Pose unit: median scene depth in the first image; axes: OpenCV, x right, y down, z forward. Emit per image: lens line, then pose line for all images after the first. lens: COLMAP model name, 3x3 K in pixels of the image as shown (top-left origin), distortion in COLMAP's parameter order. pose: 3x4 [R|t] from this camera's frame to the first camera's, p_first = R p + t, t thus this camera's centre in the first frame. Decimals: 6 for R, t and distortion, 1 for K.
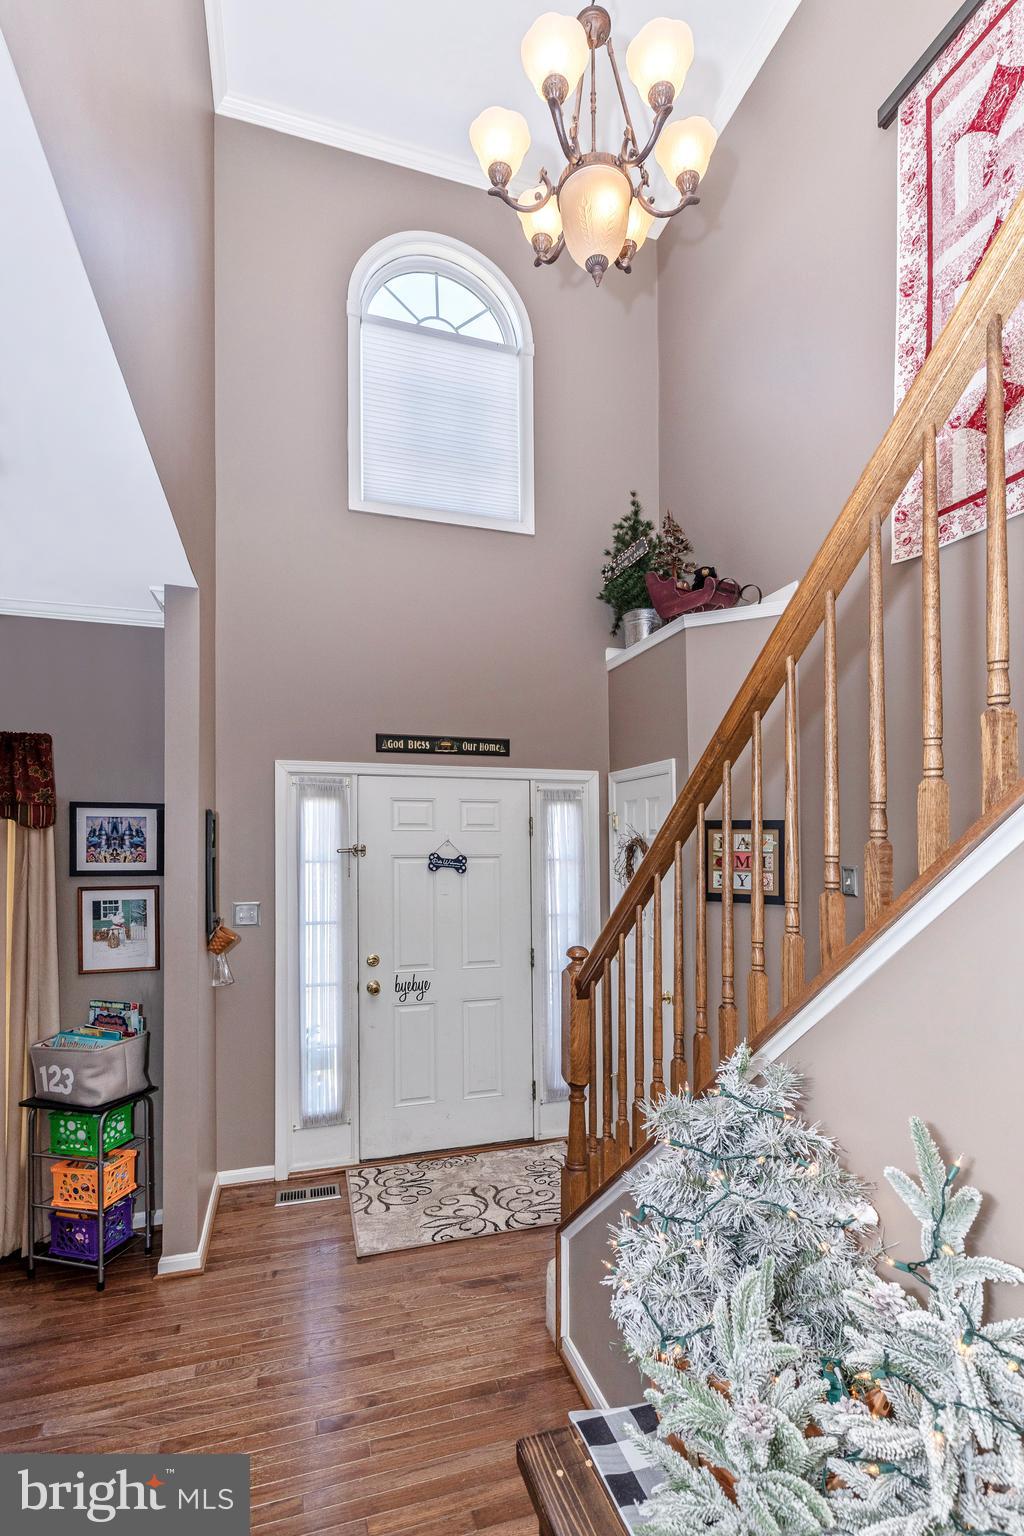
lens RADIAL K [[710.6, 0, 528.6], [0, 710.6, 826.8], [0, 0, 1]] dist [0.000795, 0.000965]
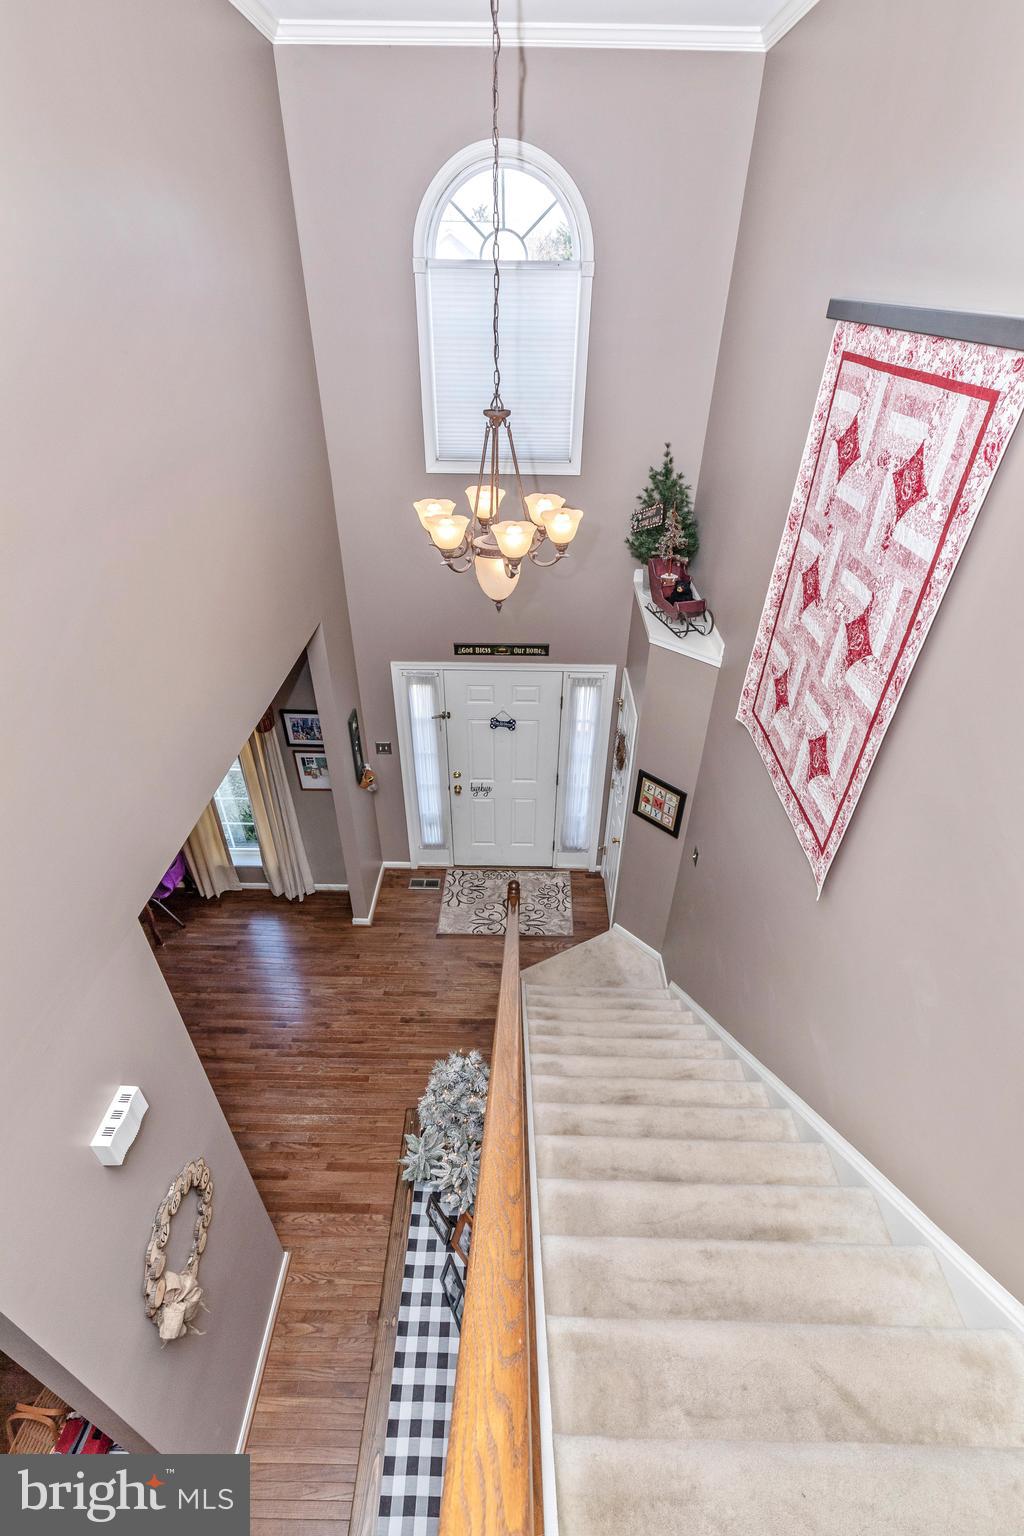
lens RADIAL K [[634.3, 0, 512.0], [0, 634.3, 768.0], [0, 0, 1]] dist [0.002034, 0.000243]
pose [[0.950349, 0.176280, -0.256441, 0.292147], [-0.003363, 0.829846, 0.557983, -0.679513], [0.311168, -0.529416, 0.789236, -0.132084]]
